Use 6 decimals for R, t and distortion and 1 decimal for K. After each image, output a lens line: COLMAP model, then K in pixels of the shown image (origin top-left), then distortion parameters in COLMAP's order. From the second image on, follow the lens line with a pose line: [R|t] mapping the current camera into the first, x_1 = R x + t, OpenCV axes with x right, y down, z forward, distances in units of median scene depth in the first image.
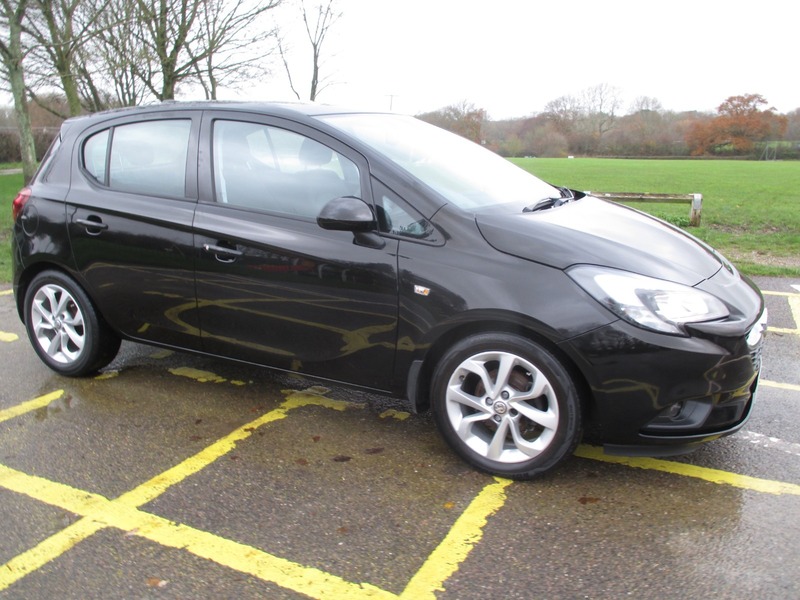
lens RADIAL K [[679.1, 0, 402.4], [0, 679.1, 303.9], [0, 0, 1]] dist [-0.027322, -0.011767]
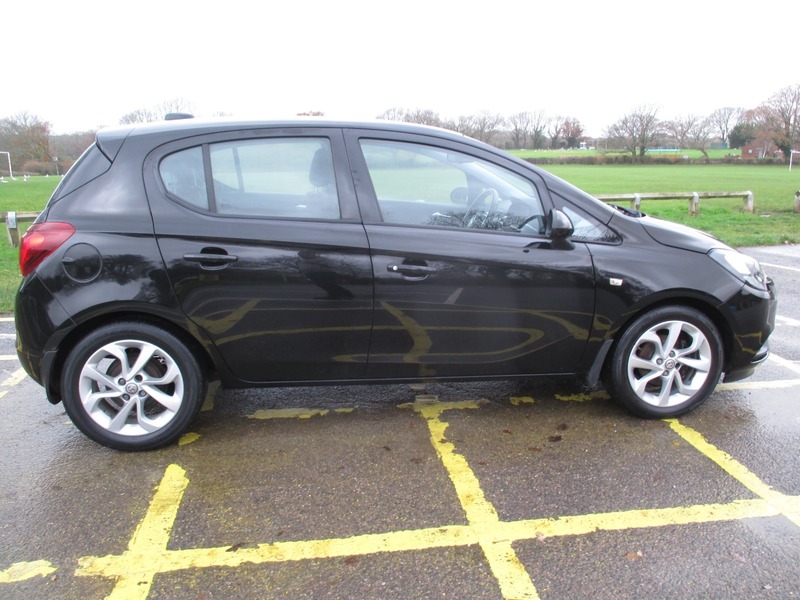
lens RADIAL K [[679.1, 0, 402.4], [0, 679.1, 303.9], [0, 0, 1]] dist [-0.027322, -0.011767]
pose [[0.815479, -0.126973, 0.564688, -0.956229], [0.138051, 0.990152, 0.023279, -0.060048], [-0.562082, 0.058972, 0.824976, 0.204558]]
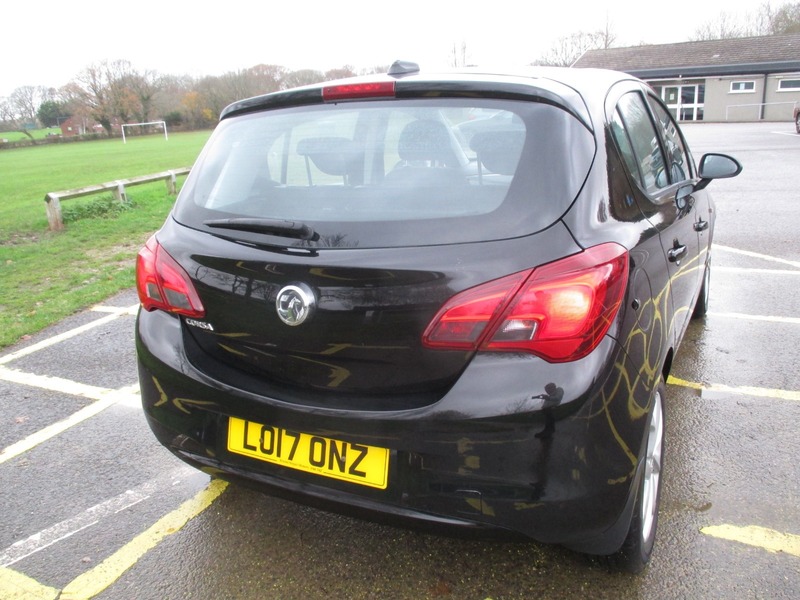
lens RADIAL K [[679.1, 0, 402.4], [0, 679.1, 303.9], [0, 0, 1]] dist [-0.027322, -0.011767]
pose [[0.001805, -0.280425, 0.959874, -1.383713], [0.300380, 0.915700, 0.266955, -0.409029], [-0.953818, 0.287846, 0.085887, 1.532593]]
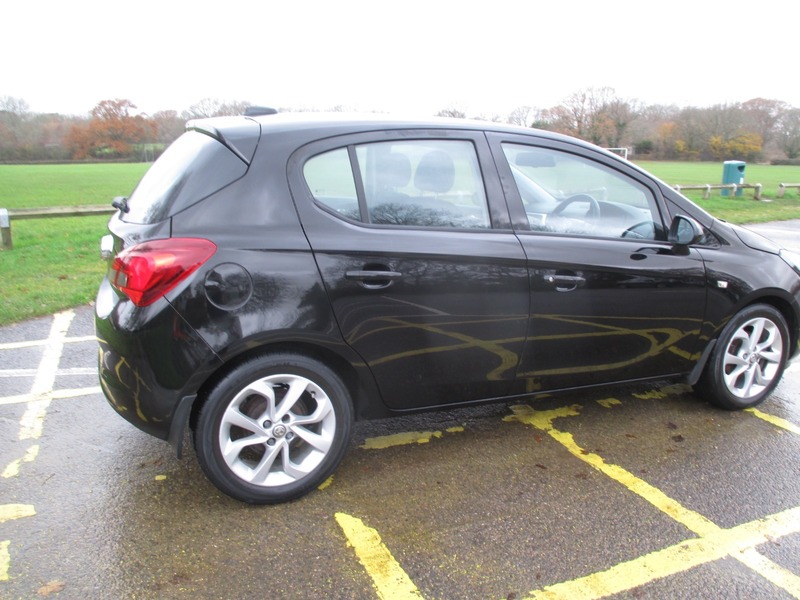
lens RADIAL K [[679.1, 0, 402.4], [0, 679.1, 303.9], [0, 0, 1]] dist [-0.027322, -0.011767]
pose [[0.629803, -0.166631, 0.758671, -1.293760], [0.169229, 0.982692, 0.075350, -0.176047], [-0.758096, 0.080934, 0.647101, 0.621261]]
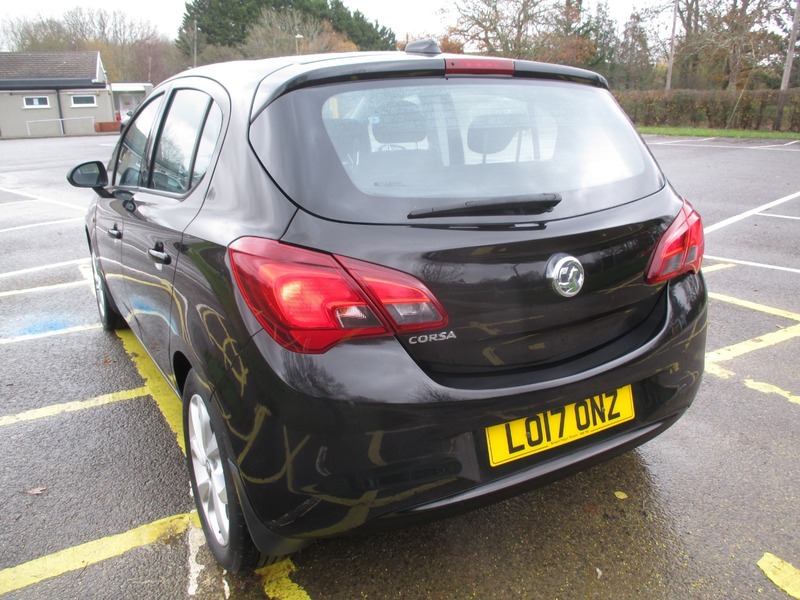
lens RADIAL K [[679.1, 0, 402.4], [0, 679.1, 303.9], [0, 0, 1]] dist [-0.027322, -0.011767]
pose [[-0.846362, -0.141398, 0.513496, -0.958035], [0.150201, 0.861617, 0.484826, -0.580717], [-0.510990, 0.487466, -0.708002, 2.244905]]
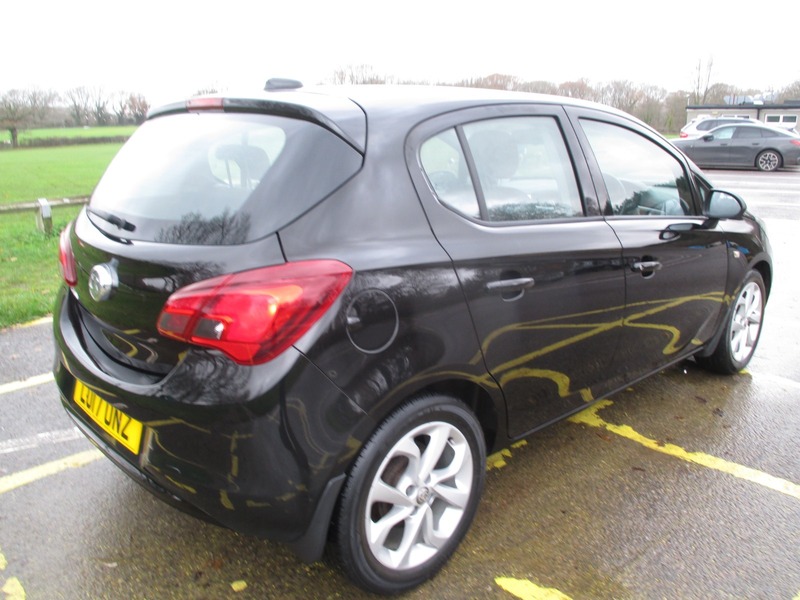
lens RADIAL K [[679.1, 0, 402.4], [0, 679.1, 303.9], [0, 0, 1]] dist [-0.027322, -0.011767]
pose [[0.327379, -0.244839, 0.912621, -1.344293], [0.235201, 0.956561, 0.172255, -0.292510], [-0.915152, 0.158257, 0.370744, 1.094930]]
